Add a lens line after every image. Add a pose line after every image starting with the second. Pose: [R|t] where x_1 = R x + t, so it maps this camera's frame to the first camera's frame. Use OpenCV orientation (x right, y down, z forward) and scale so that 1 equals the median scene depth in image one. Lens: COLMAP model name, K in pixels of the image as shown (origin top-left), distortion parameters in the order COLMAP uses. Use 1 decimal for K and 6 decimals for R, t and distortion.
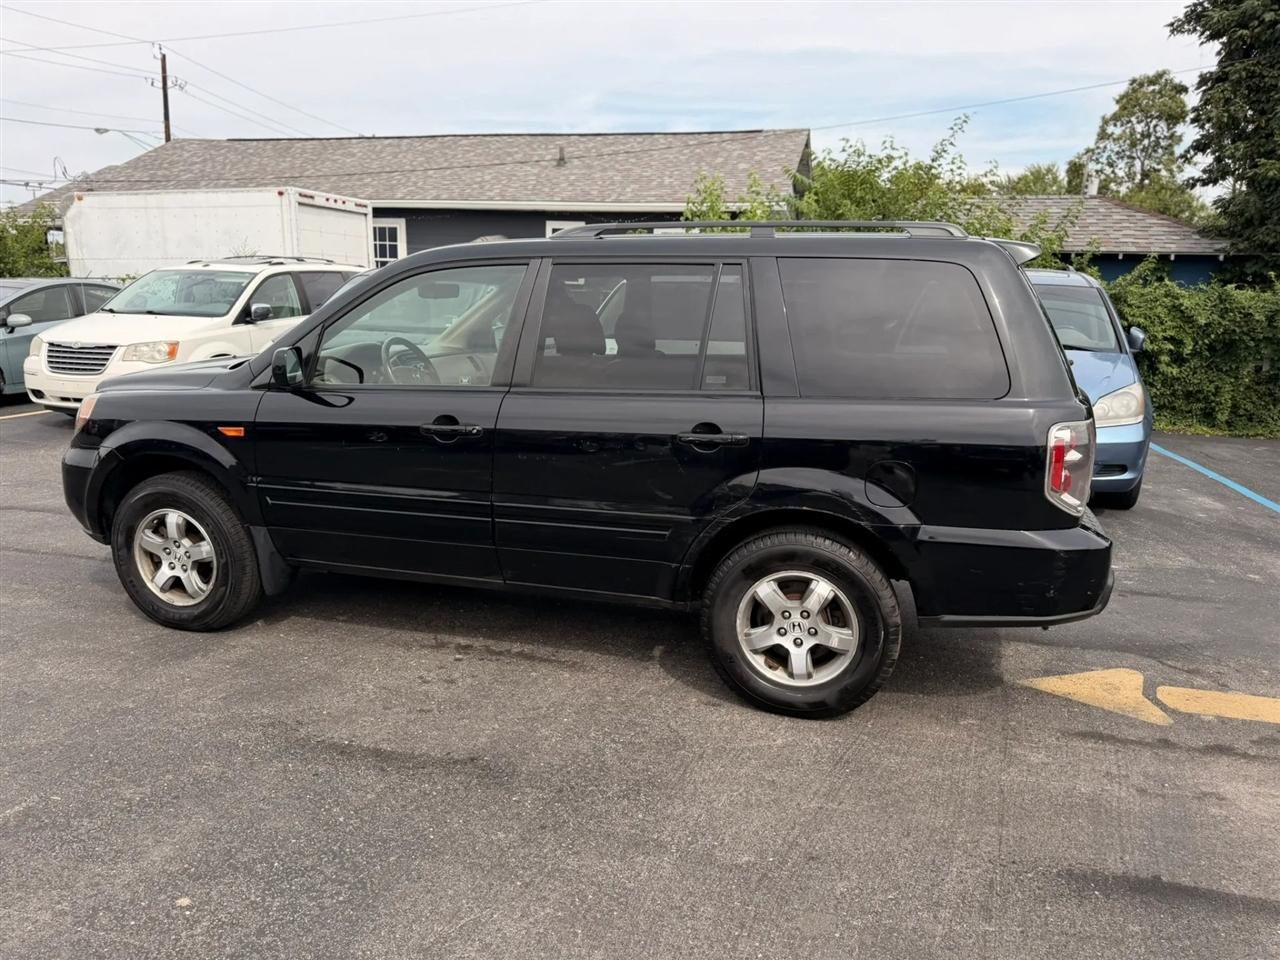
lens RADIAL K [[908.1, 0, 644.0], [0, 908.1, 488.4], [0, 0, 1]] dist [0.024407, -0.034357]
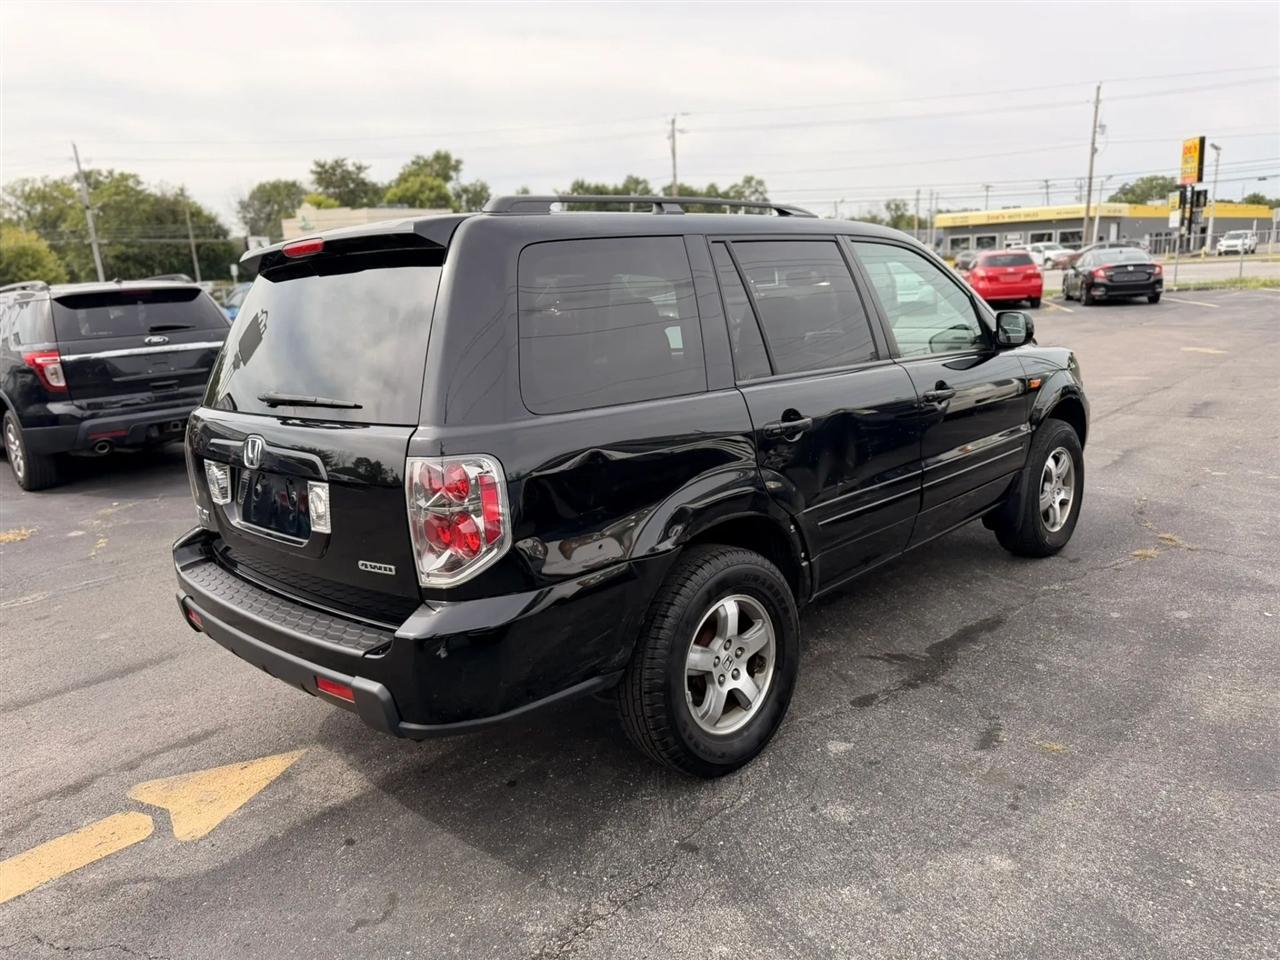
lens RADIAL K [[908.1, 0, 629.6], [0, 908.1, 476.4], [0, 0, 1]] dist [0.024407, -0.034357]
pose [[-0.482192, 0.190954, -0.855001, 0.935119], [-0.137950, 0.947230, 0.289352, -0.318859], [0.865136, 0.257471, -0.430405, 1.546150]]
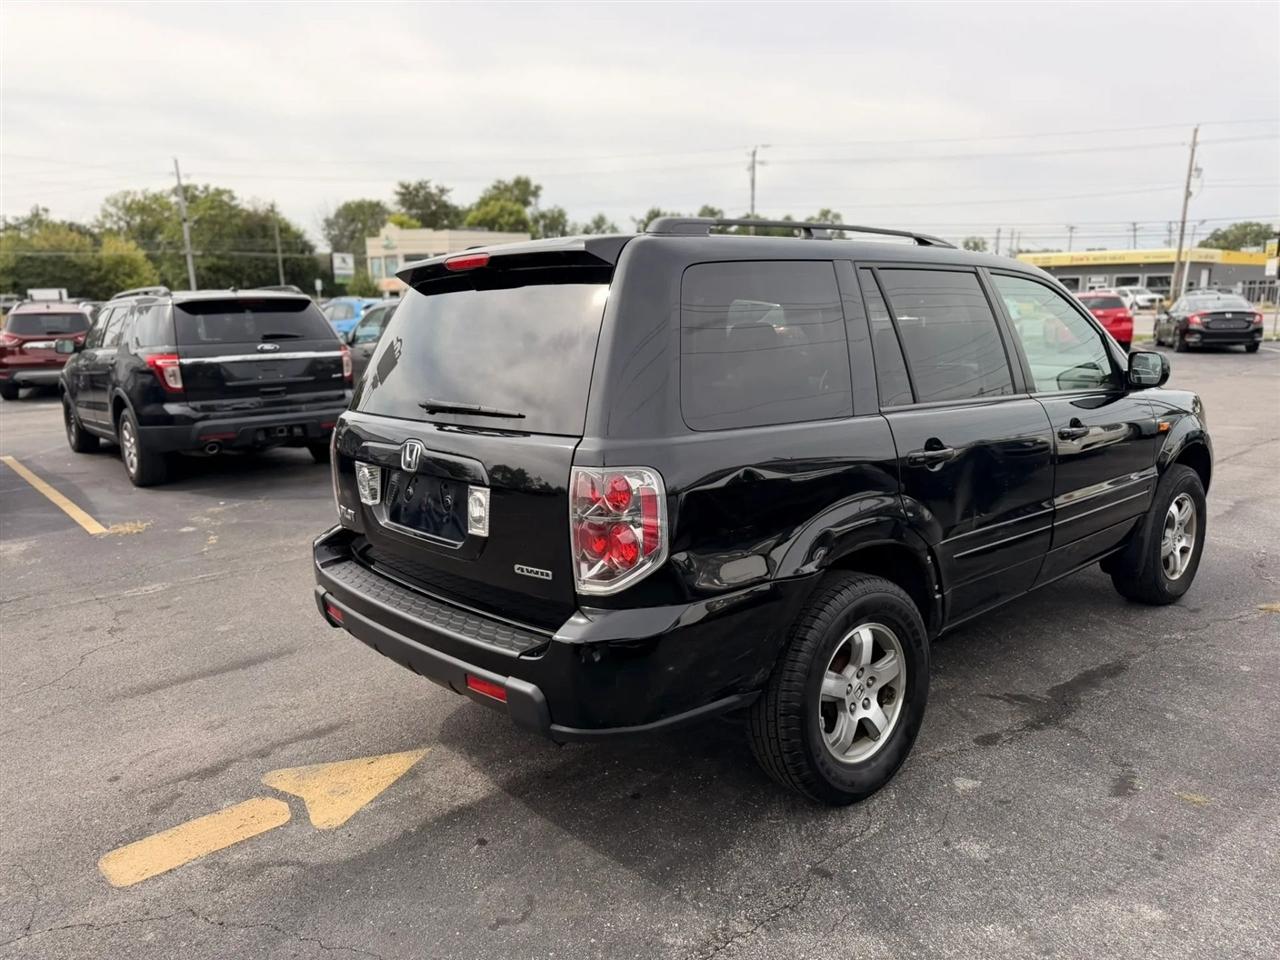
lens RADIAL K [[908.1, 0, 631.2], [0, 908.1, 483.2], [0, 0, 1]] dist [0.024407, -0.034357]
pose [[-0.544923, 0.146492, -0.825590, 0.977242], [-0.167495, 0.945757, 0.278368, -0.303973], [0.821587, 0.289971, -0.490828, 1.496063]]
